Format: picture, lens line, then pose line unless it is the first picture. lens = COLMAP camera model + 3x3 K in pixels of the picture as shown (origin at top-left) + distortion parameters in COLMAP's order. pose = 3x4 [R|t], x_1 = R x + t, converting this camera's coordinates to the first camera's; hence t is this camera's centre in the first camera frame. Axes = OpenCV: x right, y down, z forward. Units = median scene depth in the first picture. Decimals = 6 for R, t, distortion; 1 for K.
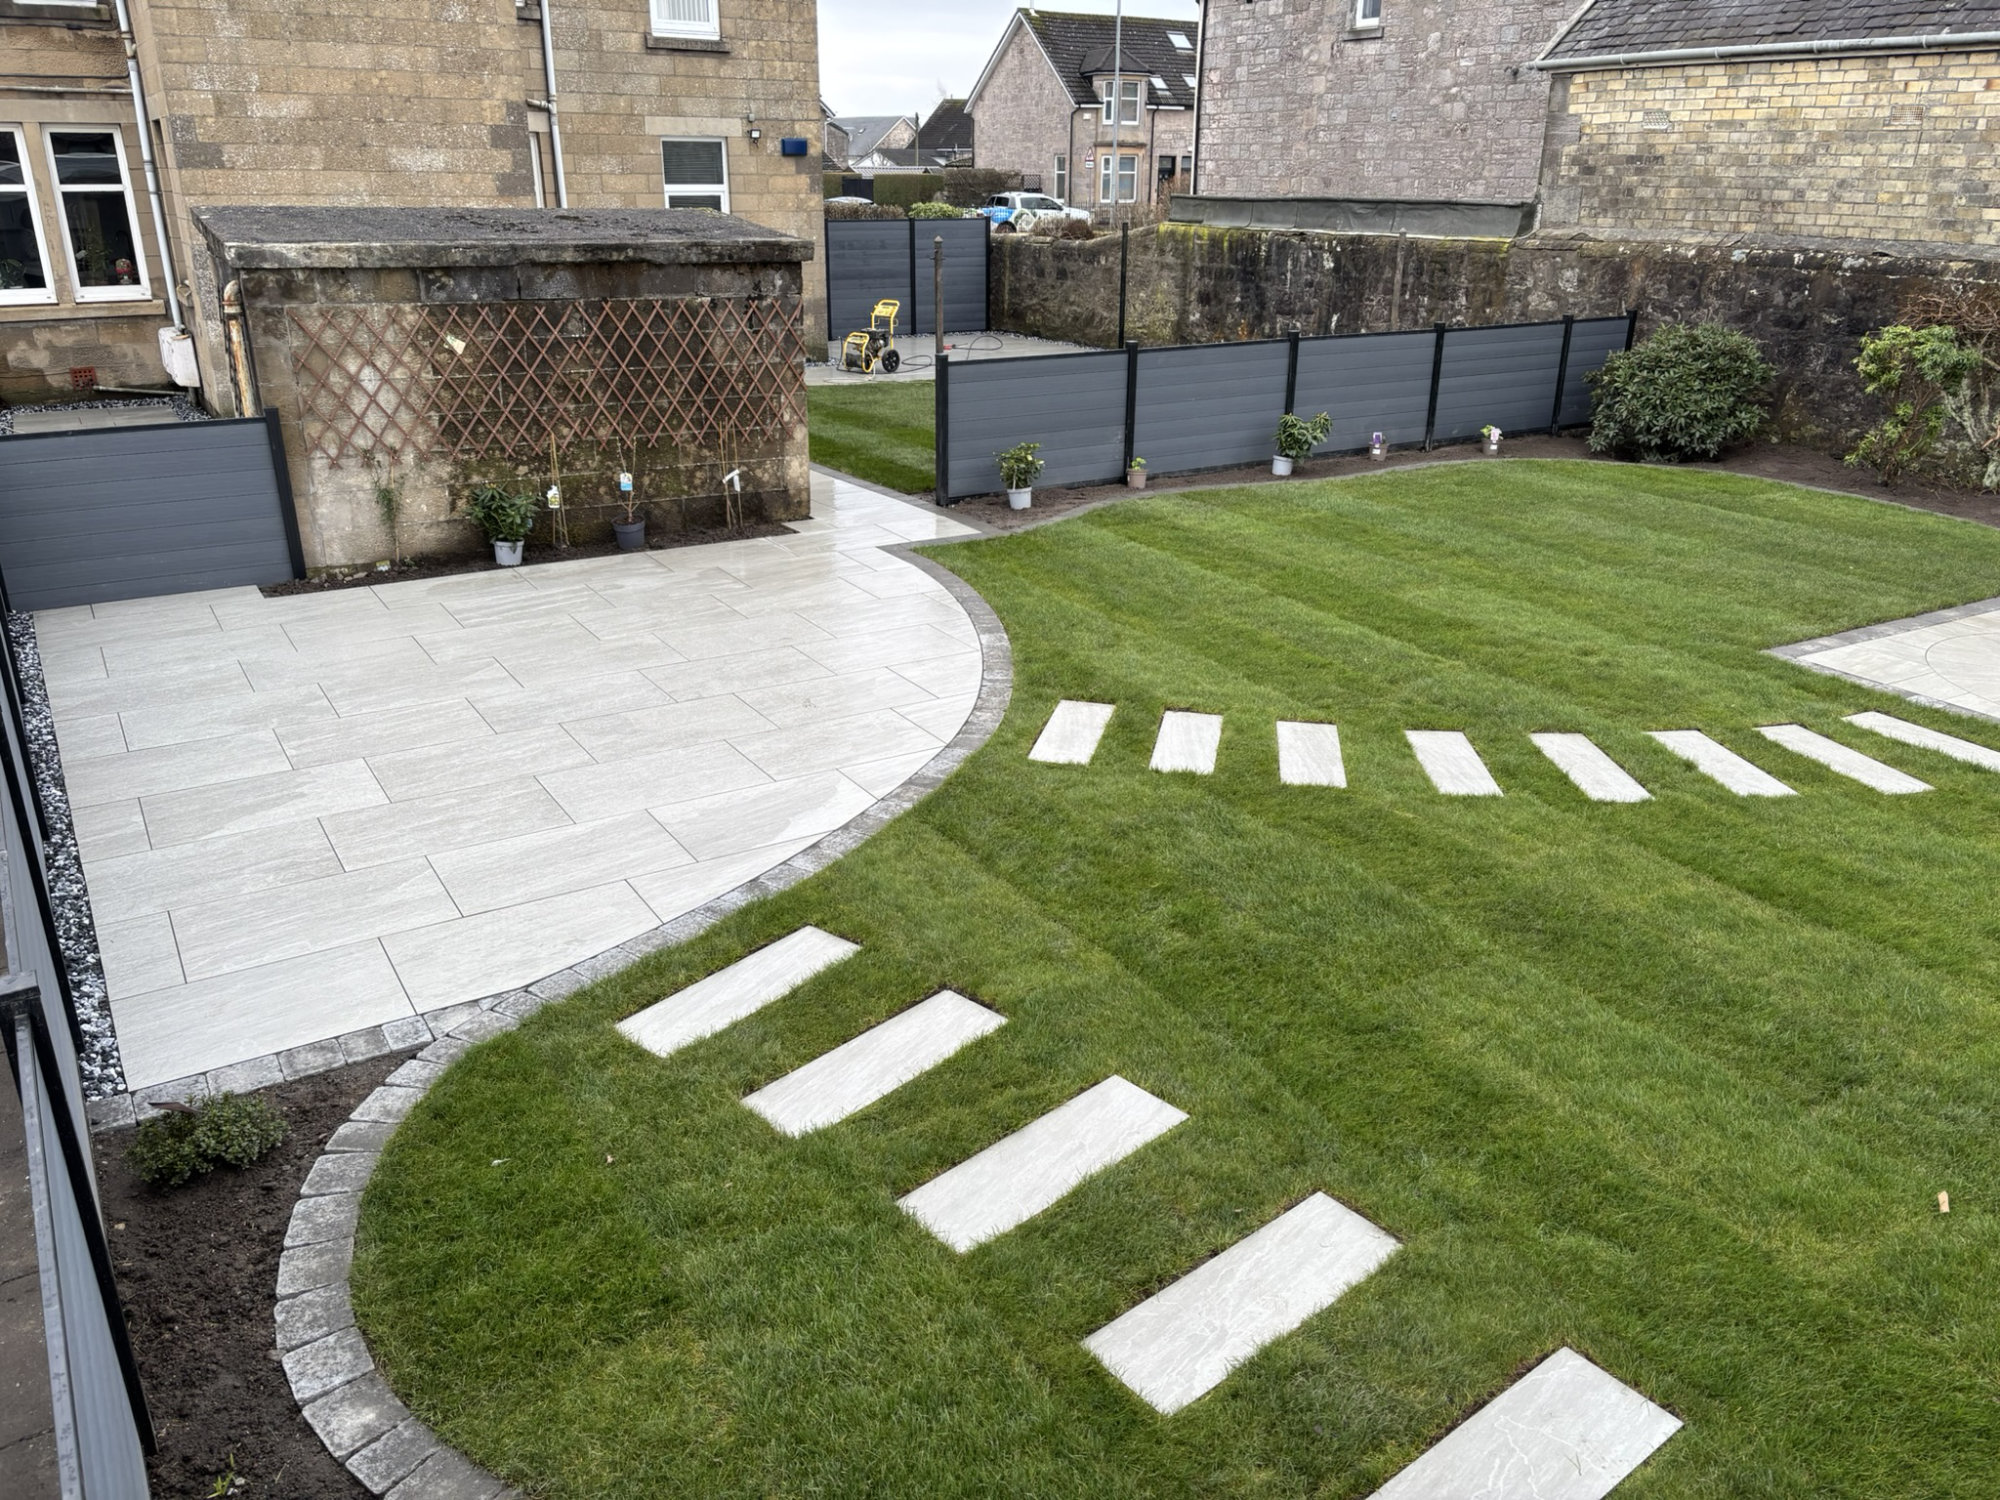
lens RADIAL K [[1463.4, 0, 1000.0], [0, 1463.4, 750.0], [0, 0, 1]] dist [0.058821, -0.068580]
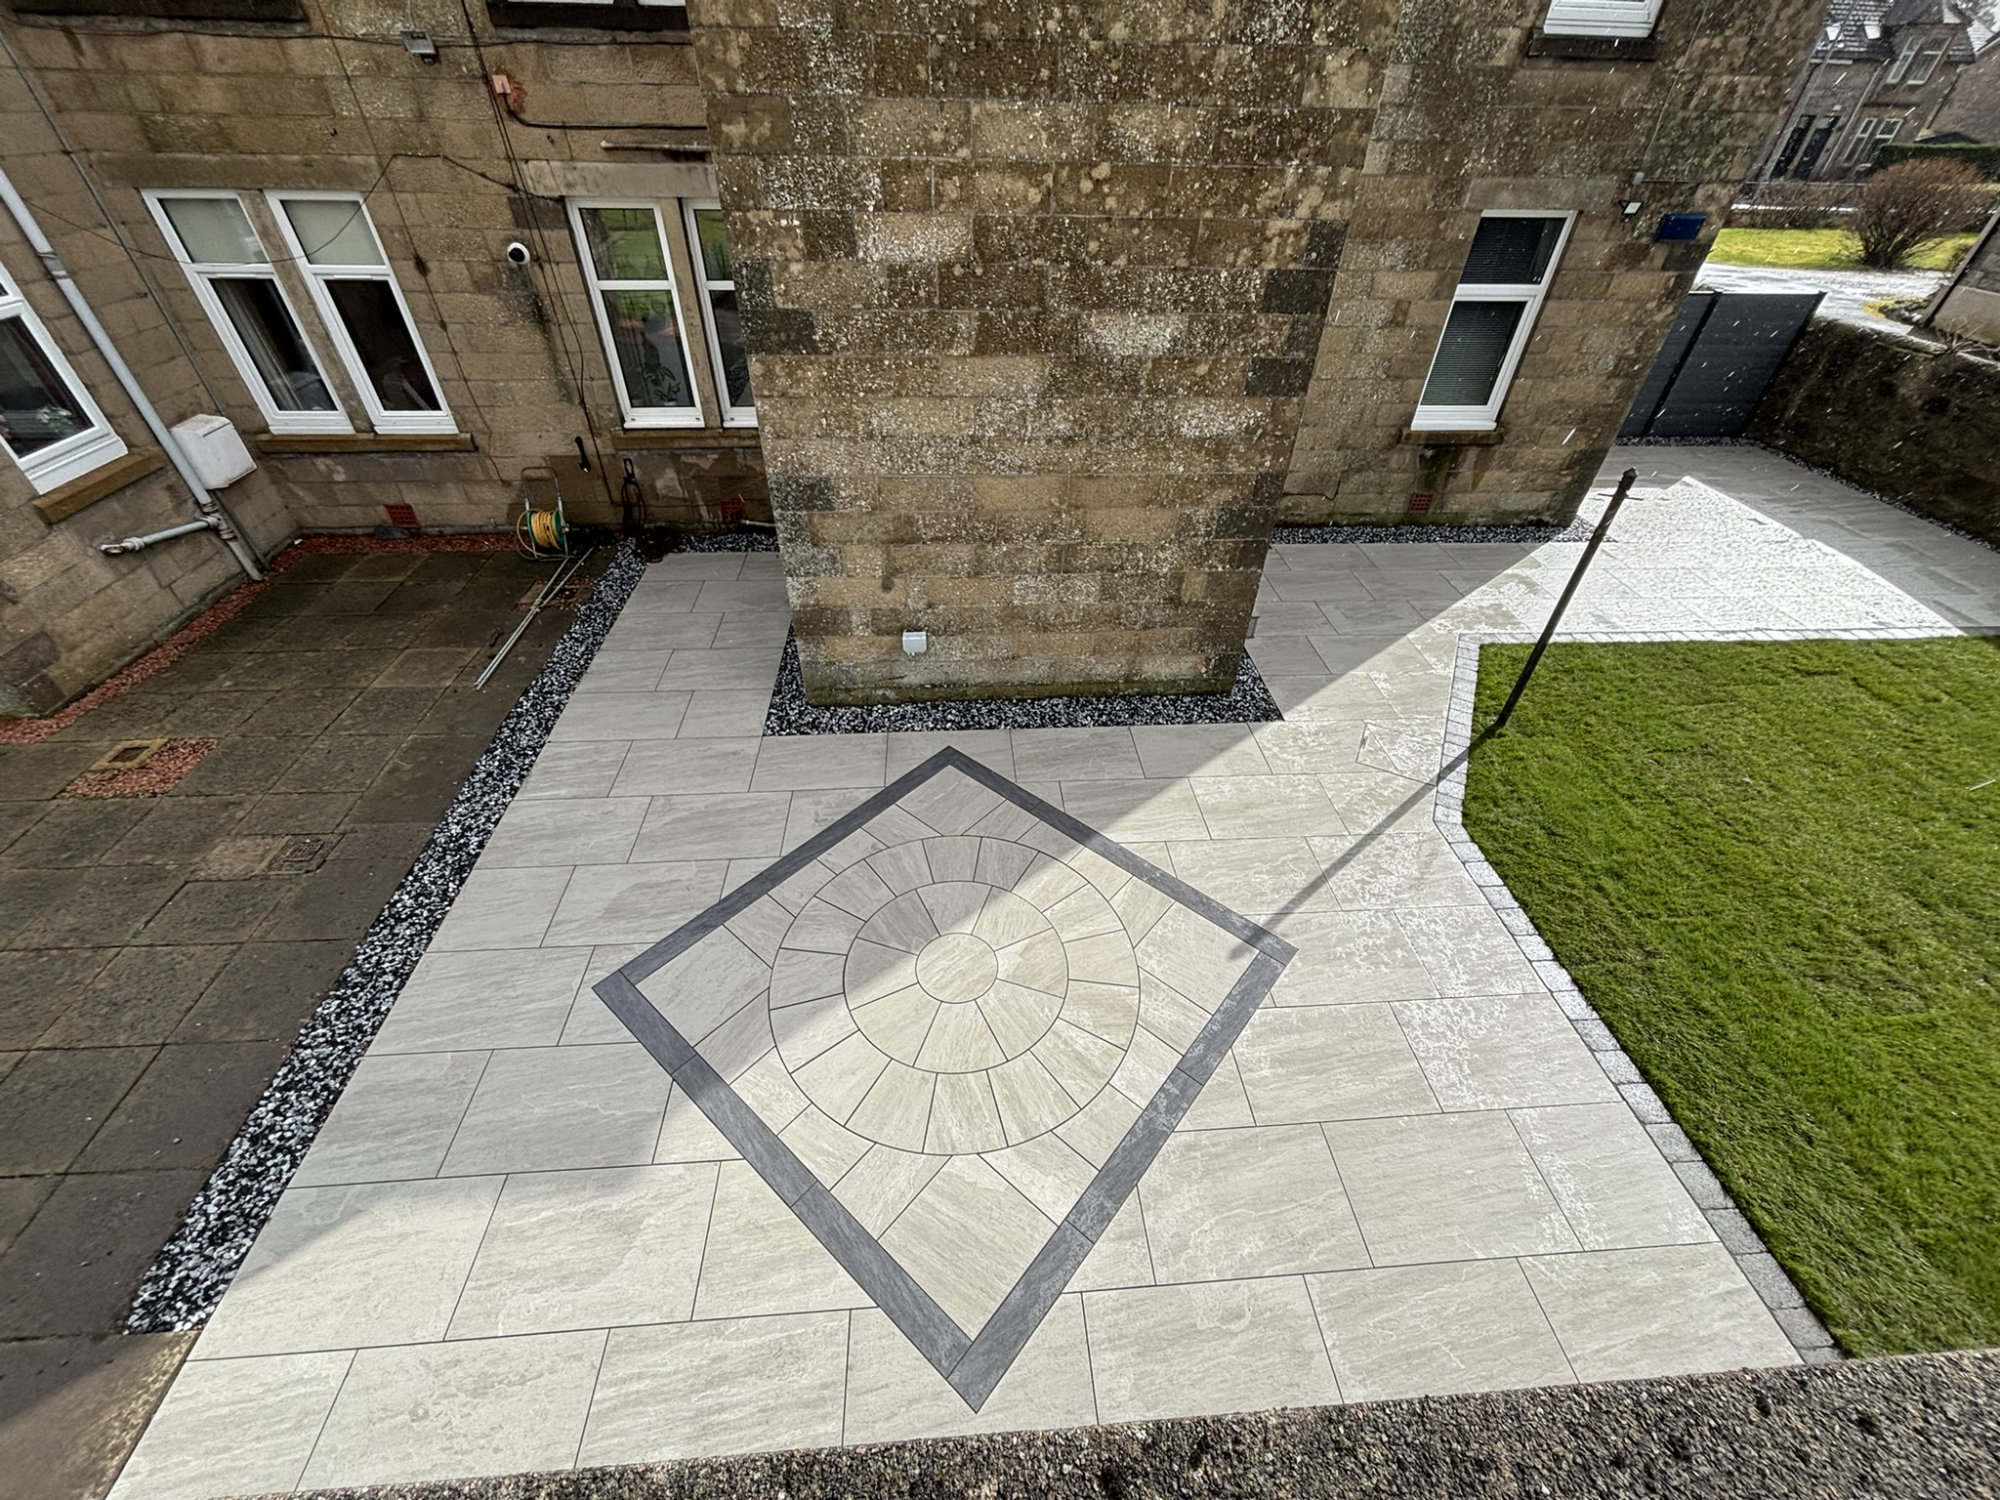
lens RADIAL K [[808.8, 0, 998.7], [0, 808.8, 759.6], [0, 0, 1]] dist [-0.000436, 0.000107]
pose [[0.881841, 0.309146, -0.356069, -0.277567], [-0.184645, 0.921193, 0.342506, -0.347965], [0.433893, -0.236289, 0.869428, 0.673693]]
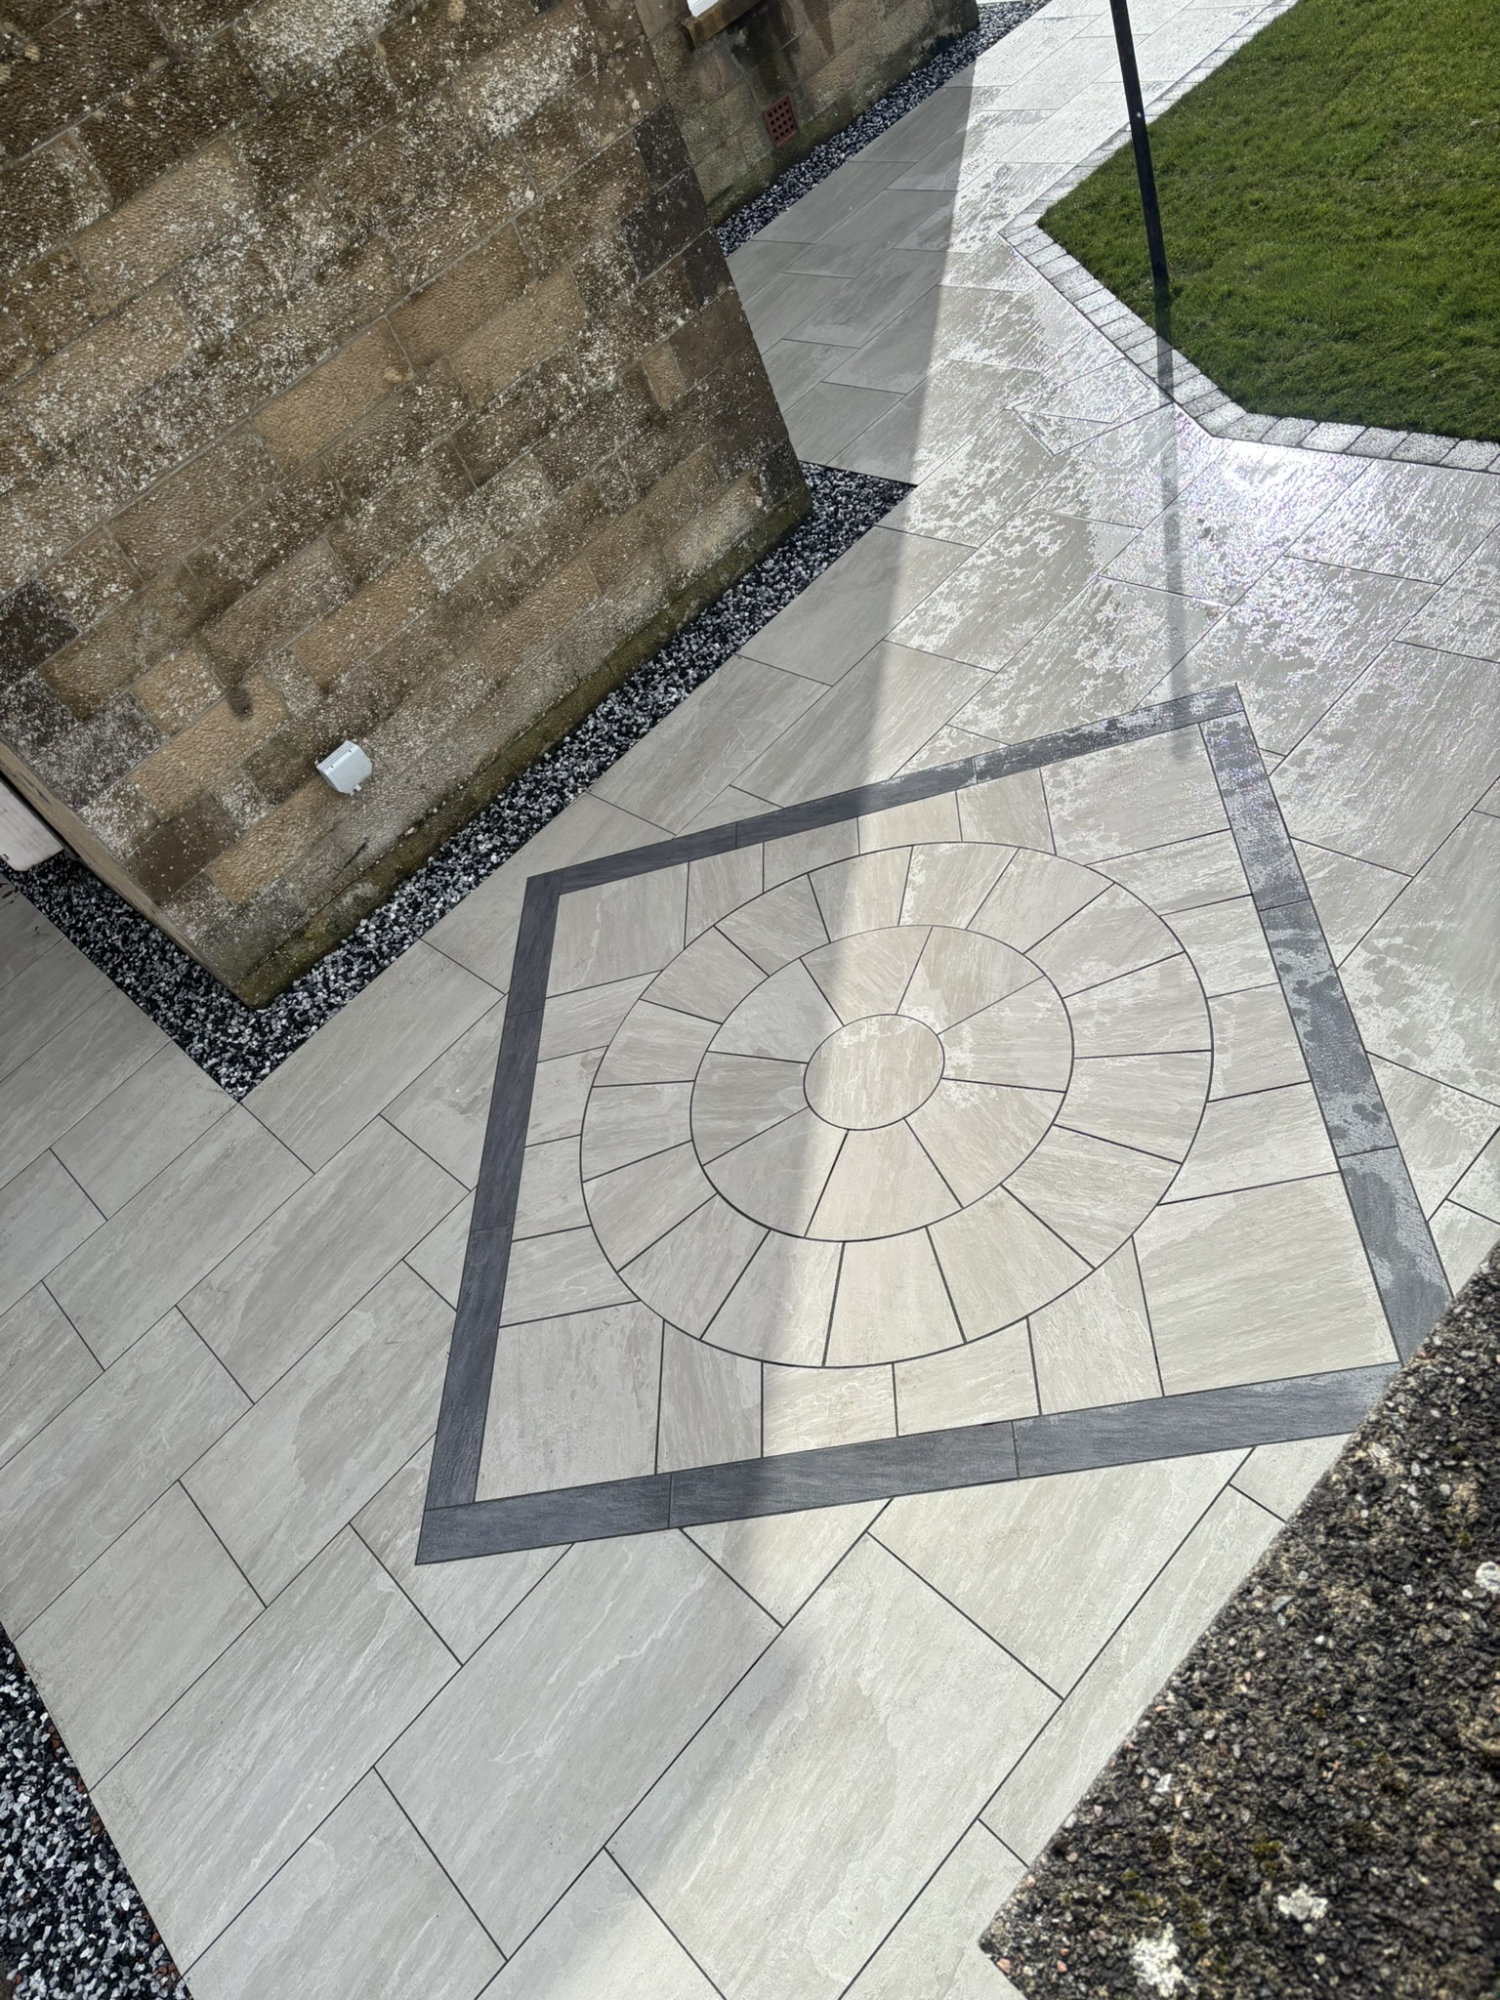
lens RADIAL K [[1516.3, 0, 750.0], [0, 1516.3, 1000.0], [0, 0, 1]] dist [0.065355, -0.080403]
pose [[0.915541, -0.384282, -0.118796, -0.351234], [0.399533, 0.834725, 0.378956, -0.316581], [-0.046464, -0.394412, 0.917758, 0.625493]]
